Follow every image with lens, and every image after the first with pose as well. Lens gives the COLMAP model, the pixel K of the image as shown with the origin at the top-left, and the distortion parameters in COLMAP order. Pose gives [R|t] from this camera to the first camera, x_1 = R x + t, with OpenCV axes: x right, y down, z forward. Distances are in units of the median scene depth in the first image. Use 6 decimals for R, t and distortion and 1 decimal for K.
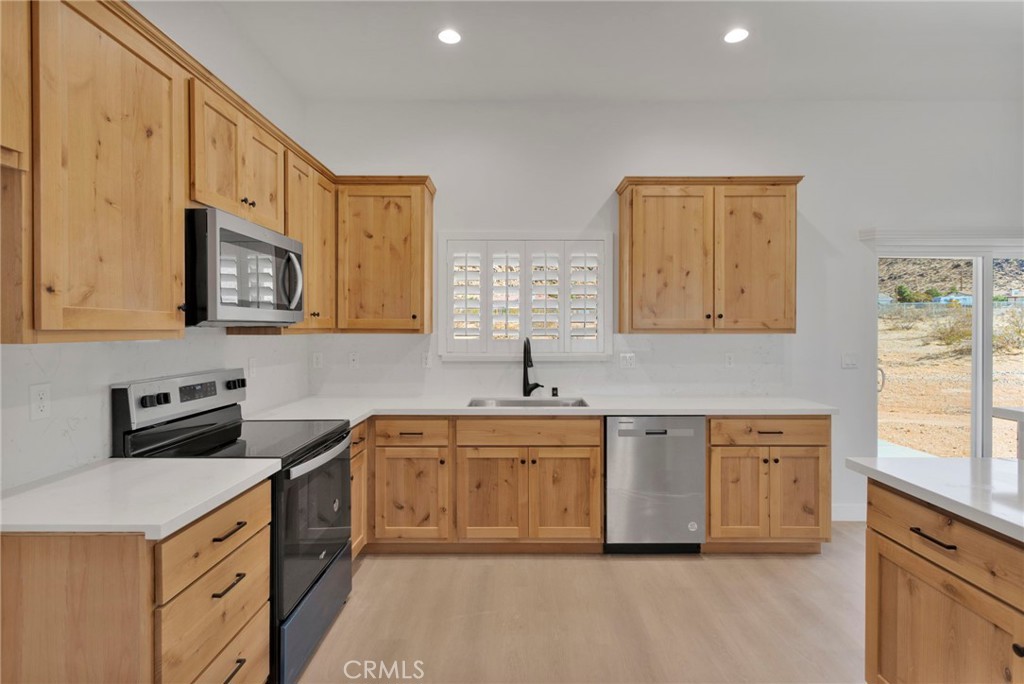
lens RADIAL K [[495.3, 0, 512.0], [0, 495.3, 342.0], [0, 0, 1]] dist [-0.000653, 0.000153]
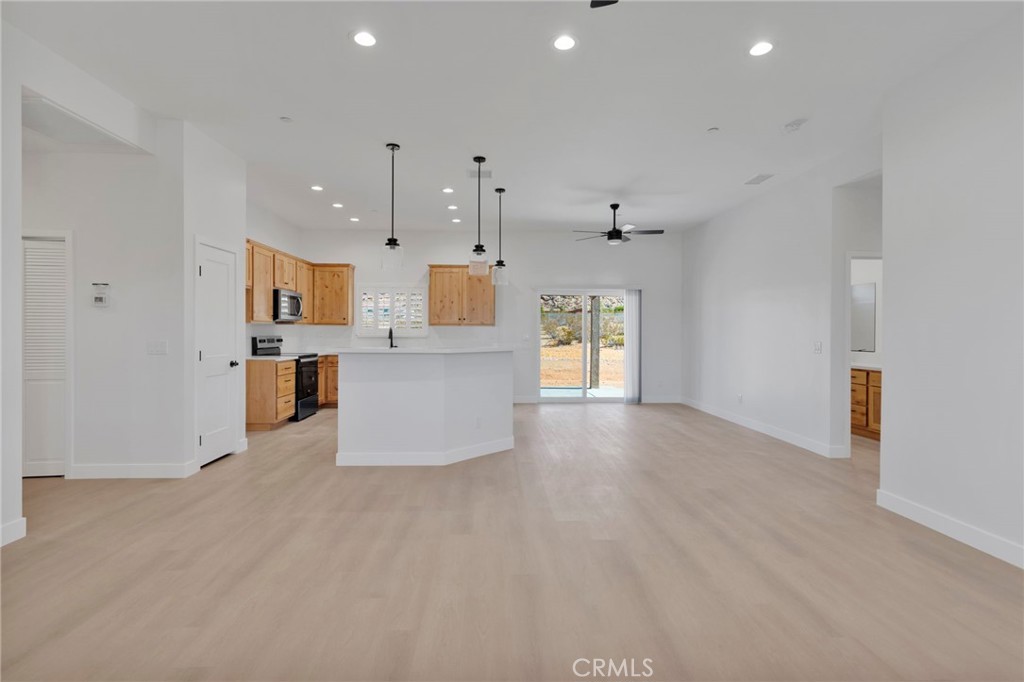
lens RADIAL K [[495.3, 0, 512.0], [0, 495.3, 341.0], [0, 0, 1]] dist [-0.000653, 0.000153]
pose [[0.999102, 0.003046, 0.042257, 0.558279], [-0.002655, 0.999953, -0.009295, 0.085259], [-0.042283, 0.009174, 0.999064, -1.585088]]
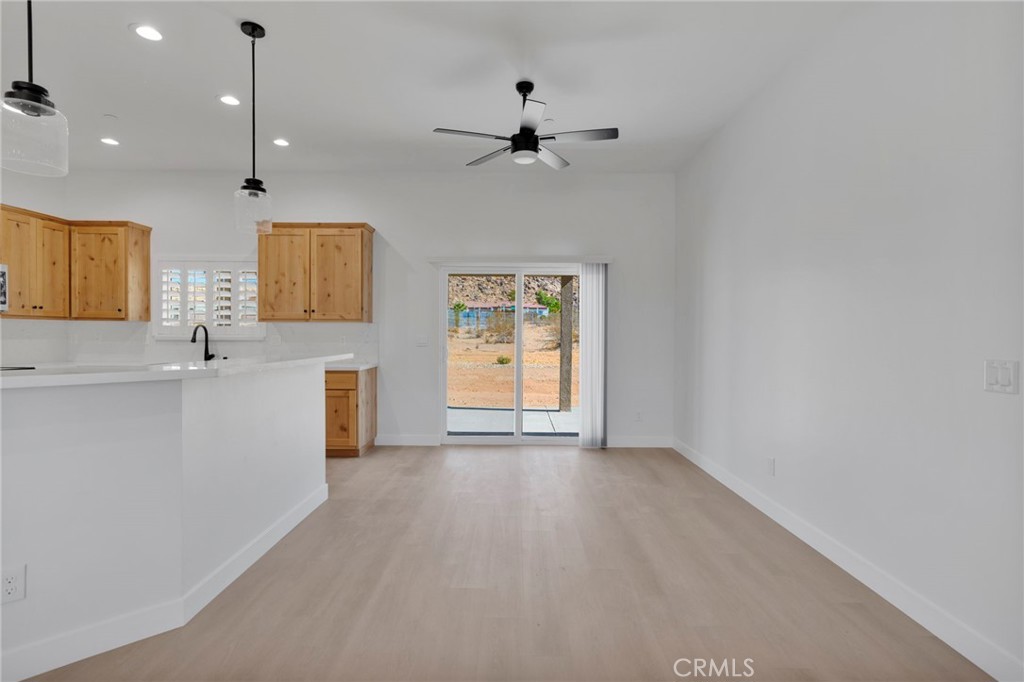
lens RADIAL K [[490.9, 0, 517.6], [0, 490.9, 351.8], [0, 0, 1]] dist [0.004796, 0.000785]
pose [[0.999974, 0.006176, -0.003755, 1.078314], [-0.006136, 0.999925, 0.010562, 0.057820], [0.003820, -0.010539, 0.999937, -0.571150]]
